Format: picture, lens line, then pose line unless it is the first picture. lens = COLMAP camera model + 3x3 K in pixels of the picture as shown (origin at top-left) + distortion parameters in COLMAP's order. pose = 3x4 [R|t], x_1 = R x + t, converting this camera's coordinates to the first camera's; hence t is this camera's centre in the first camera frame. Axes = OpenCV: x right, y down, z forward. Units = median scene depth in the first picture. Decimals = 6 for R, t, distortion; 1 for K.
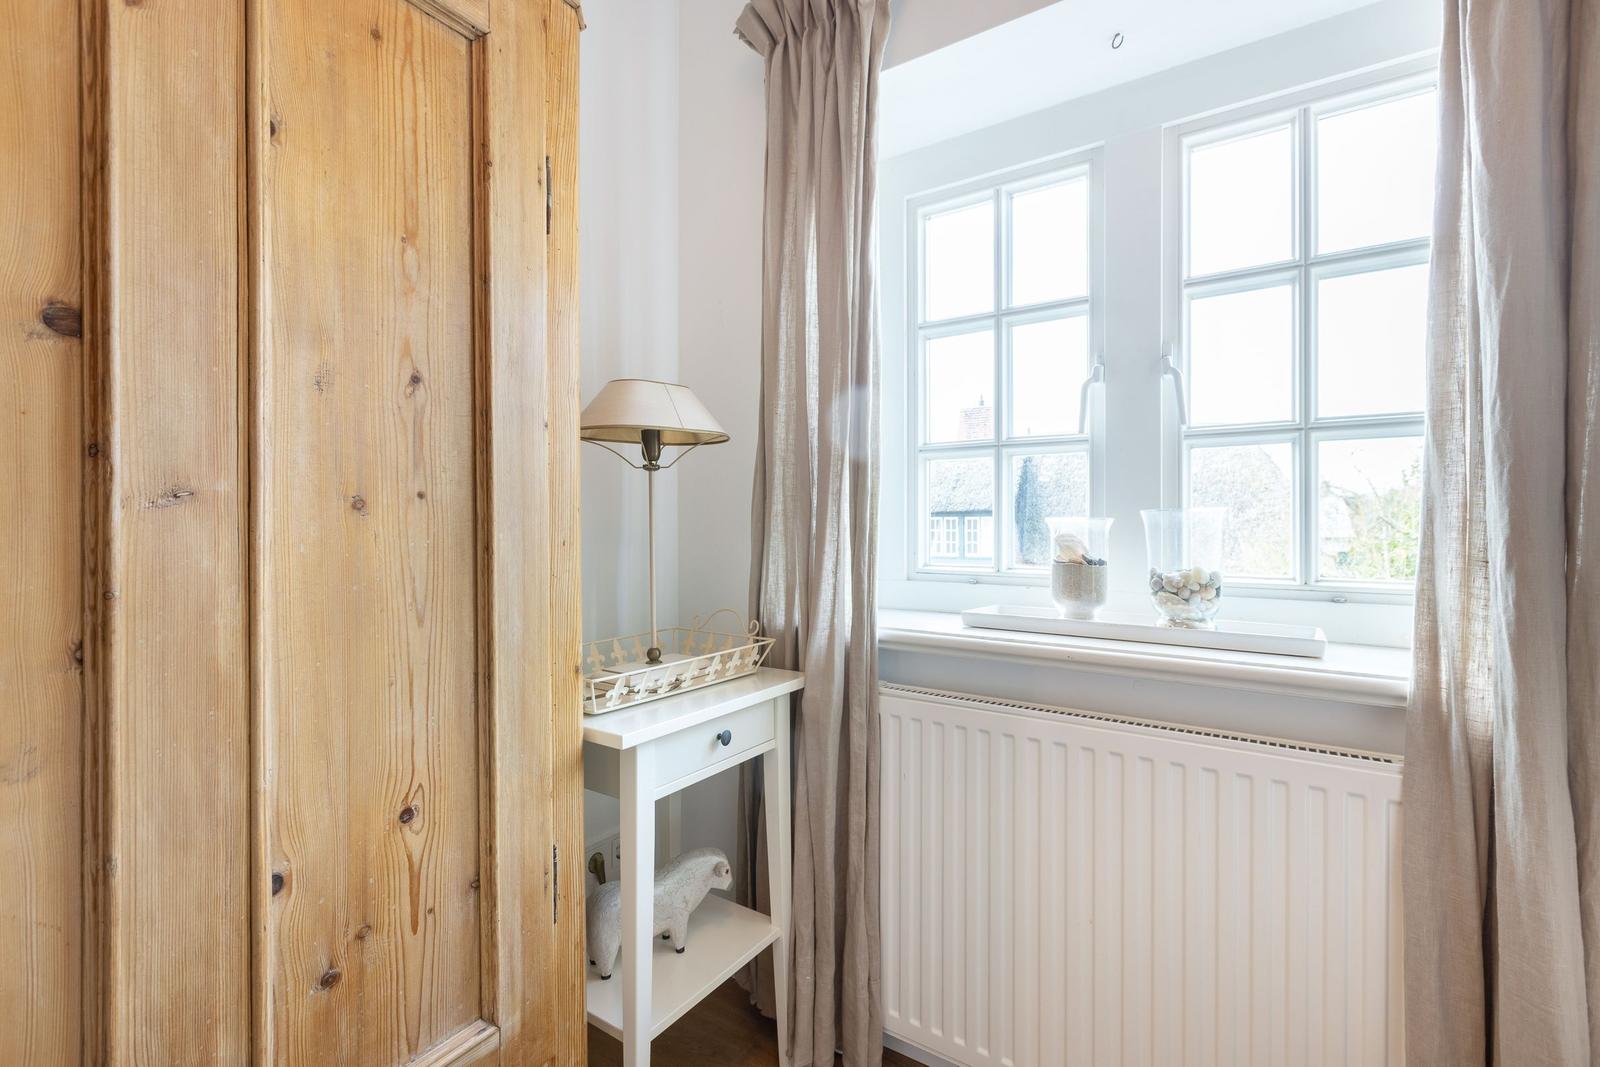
lens RADIAL K [[748.8, 0, 791.0], [0, 748.8, 526.3], [0, 0, 1]] dist [-0.002002, -0.000650]
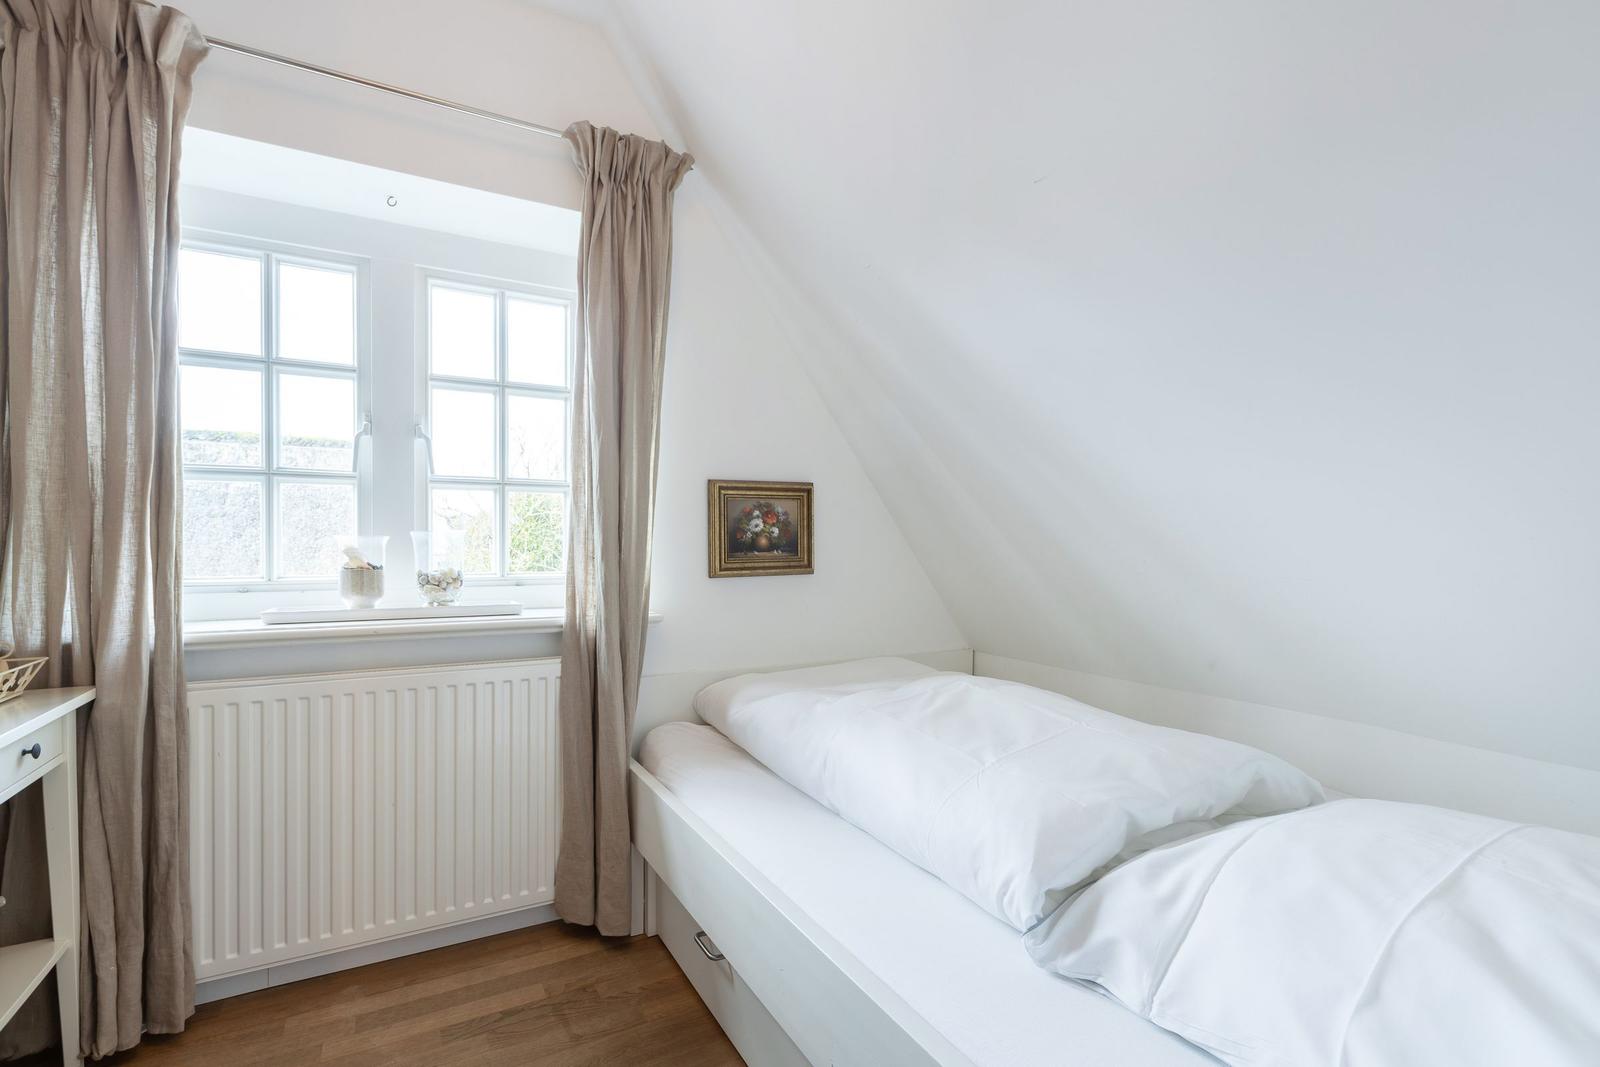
lens RADIAL K [[748.8, 0, 791.0], [0, 748.8, 526.3], [0, 0, 1]] dist [-0.002002, -0.000650]
pose [[0.480844, 0.017217, 0.876637, -0.444418], [0.001197, 0.999793, -0.020293, 0.000093], [-0.876805, 0.010807, 0.480724, -0.351330]]
